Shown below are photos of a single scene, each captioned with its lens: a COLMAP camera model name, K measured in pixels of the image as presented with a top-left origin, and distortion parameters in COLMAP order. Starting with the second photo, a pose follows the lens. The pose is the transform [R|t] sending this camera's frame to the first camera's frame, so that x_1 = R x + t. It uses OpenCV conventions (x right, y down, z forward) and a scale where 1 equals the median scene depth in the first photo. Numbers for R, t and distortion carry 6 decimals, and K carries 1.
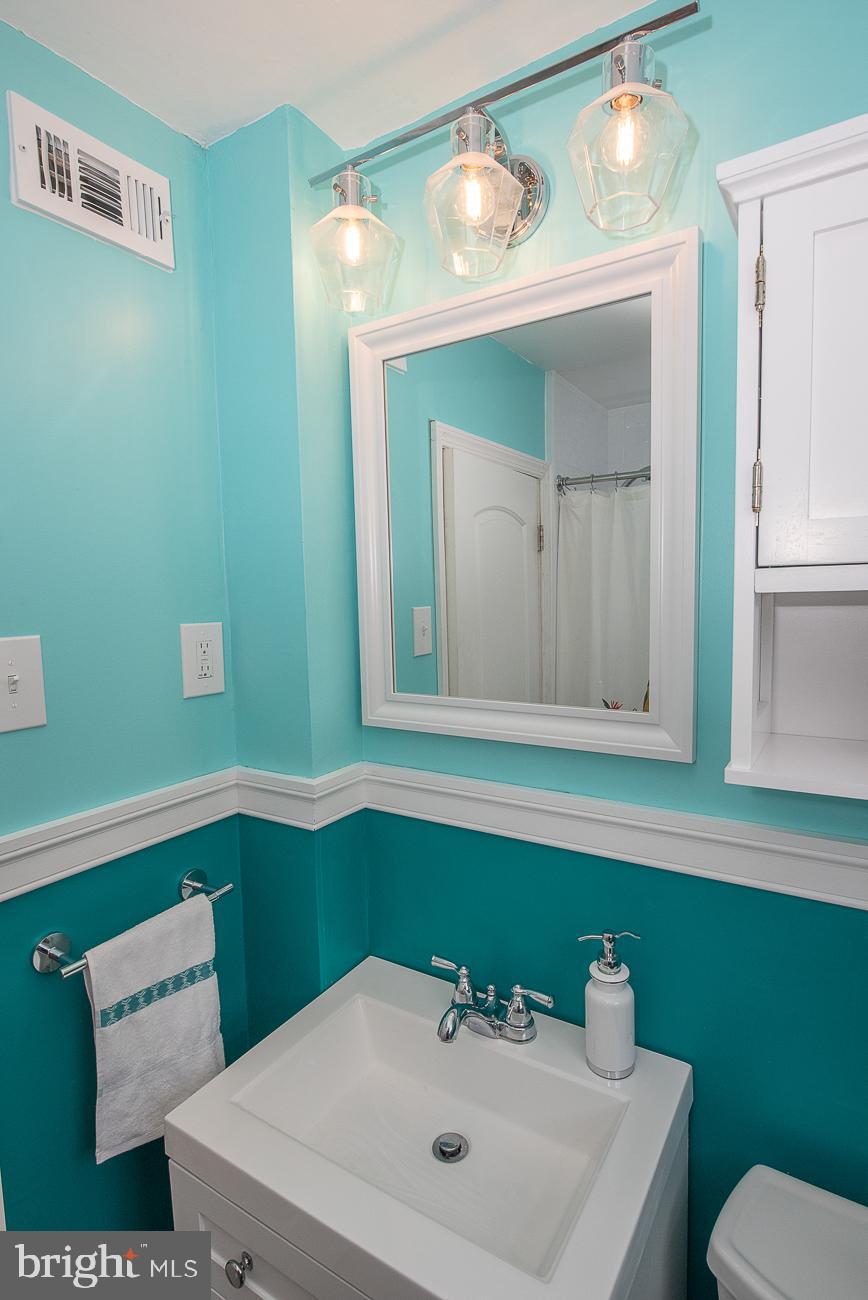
lens RADIAL K [[658.4, 0, 434.1], [0, 658.4, 651.3], [0, 0, 1]] dist [-0.009397, -0.000246]
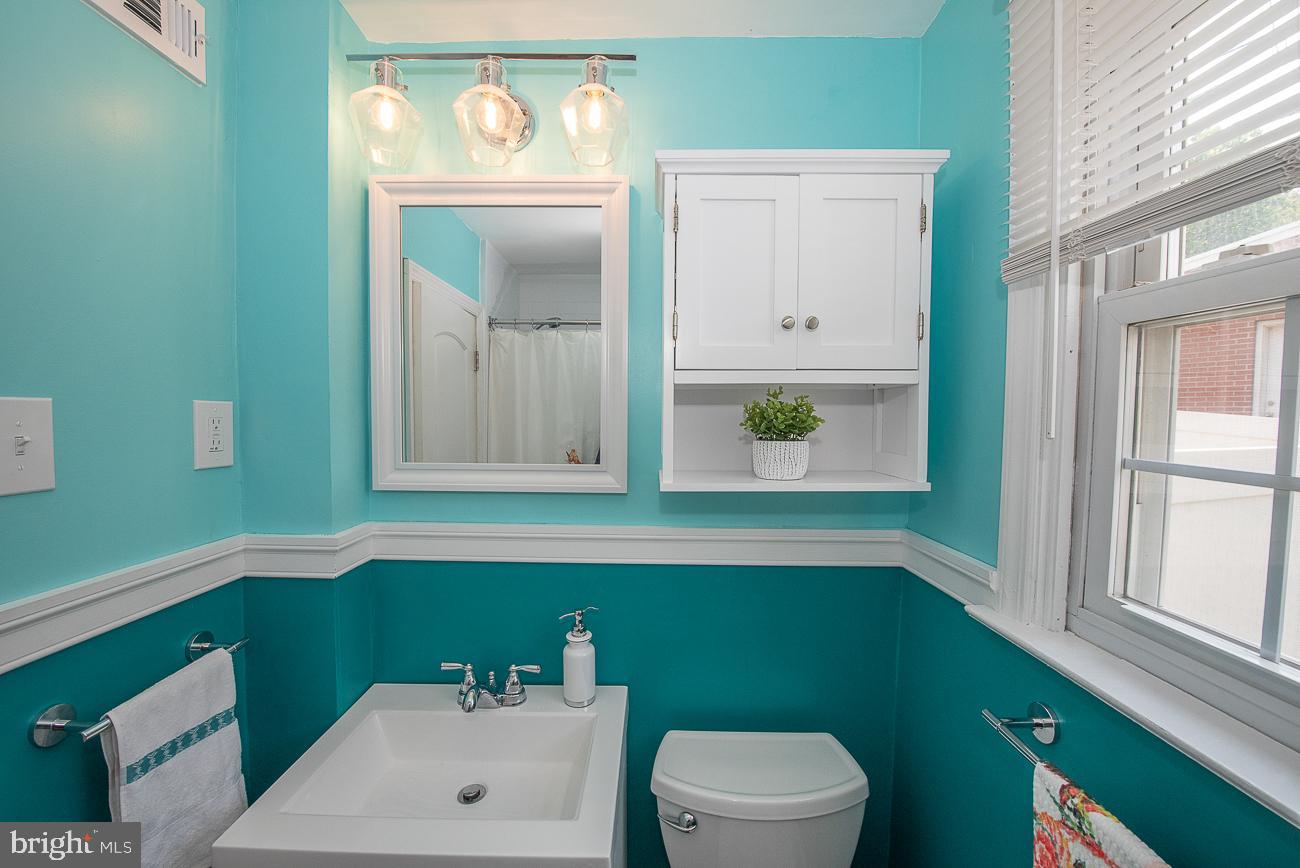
lens RADIAL K [[511.3, 0, 647.1], [0, 511.3, 433.3], [0, 0, 1]] dist [-0.015811, -0.003052]
pose [[0.849156, 0.008961, 0.528066, -0.207807], [0.020901, 0.998503, -0.050554, 0.076463], [-0.527728, 0.053965, 0.847697, -0.097286]]
